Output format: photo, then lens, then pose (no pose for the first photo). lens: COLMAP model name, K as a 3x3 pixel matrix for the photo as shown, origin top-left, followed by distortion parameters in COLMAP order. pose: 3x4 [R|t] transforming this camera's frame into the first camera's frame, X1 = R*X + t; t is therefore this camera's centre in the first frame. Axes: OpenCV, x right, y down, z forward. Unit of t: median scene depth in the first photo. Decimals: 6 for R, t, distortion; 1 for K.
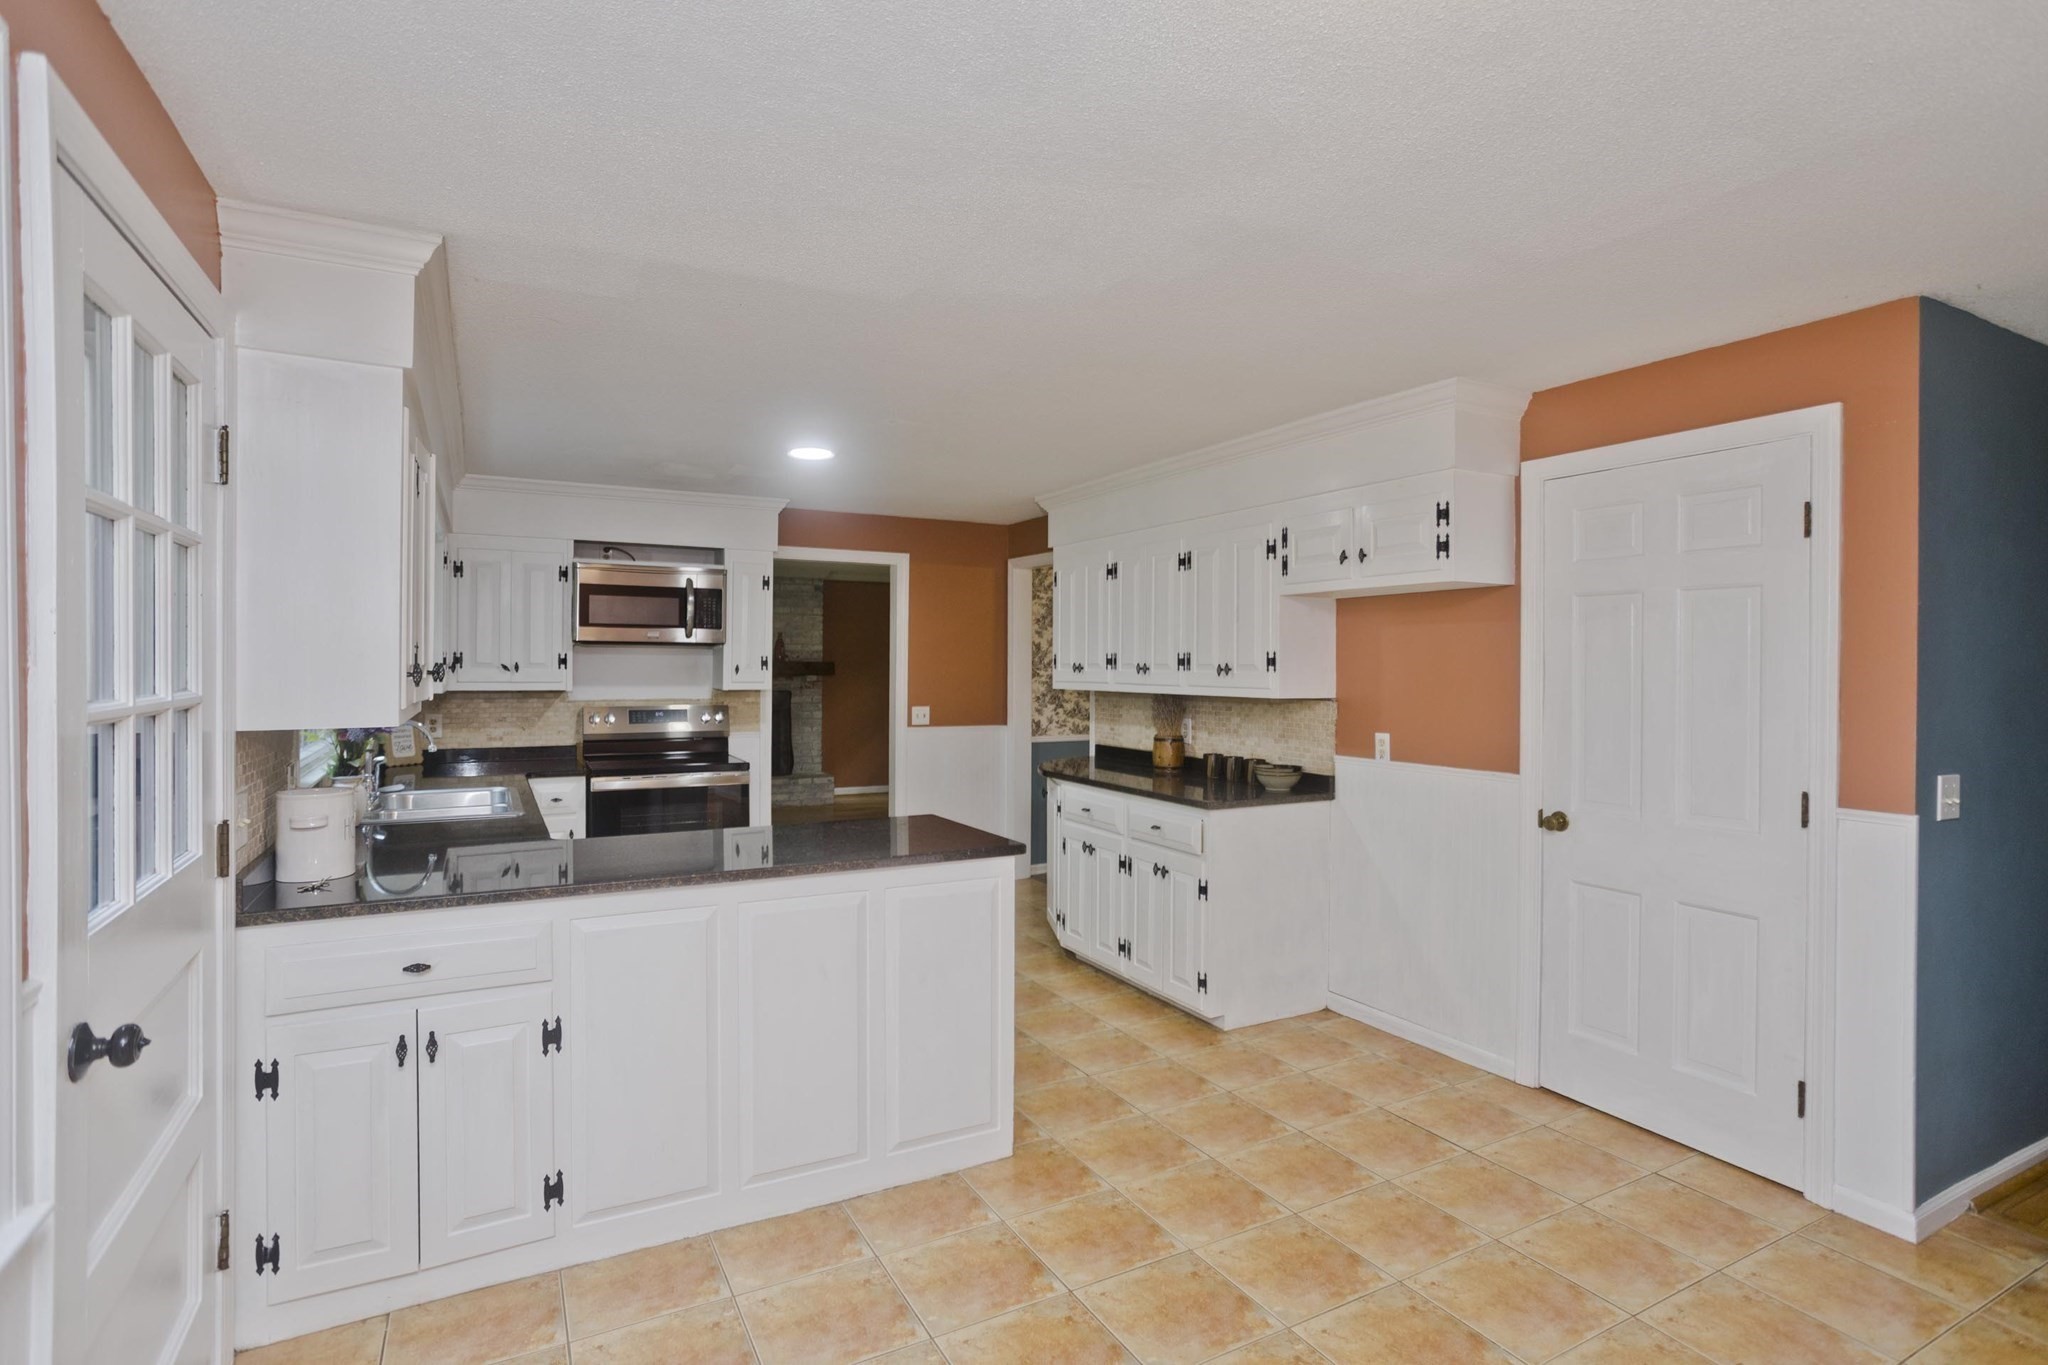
lens RADIAL K [[1005.4, 0, 1018.5], [0, 1005.4, 671.8], [0, 0, 1]] dist [-0.015957, 0.006937]
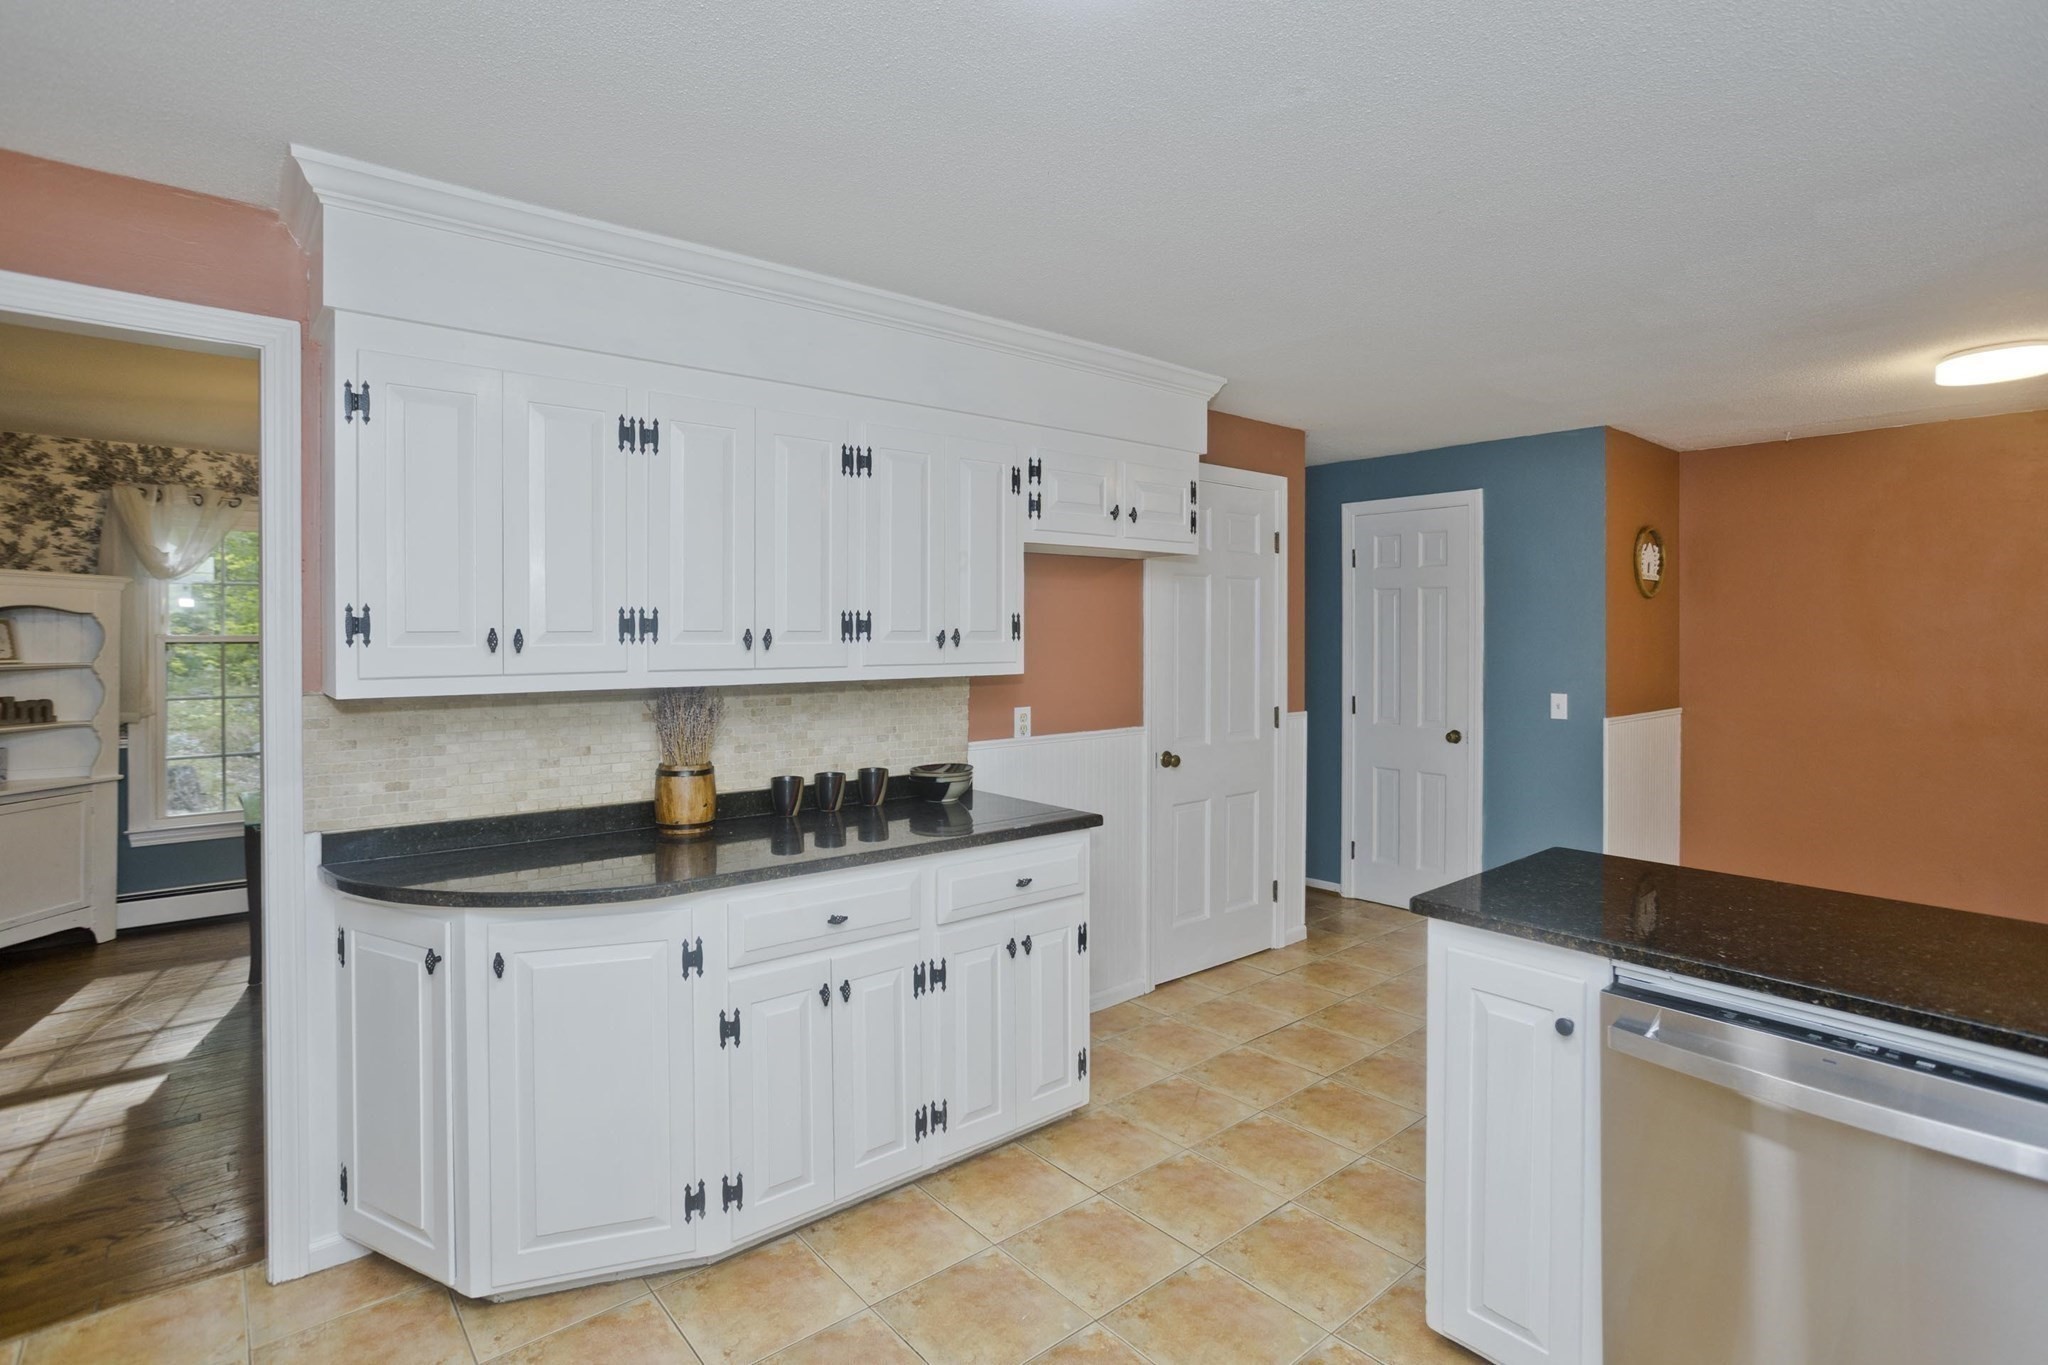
lens RADIAL K [[1005.4, 0, 1051.1], [0, 1005.4, 648.2], [0, 0, 1]] dist [-0.015957, 0.006937]
pose [[-0.210796, -0.015101, 0.977413, -0.512509], [0.011819, 0.999768, 0.017996, -0.007385], [-0.977459, 0.015346, -0.210569, 1.144181]]
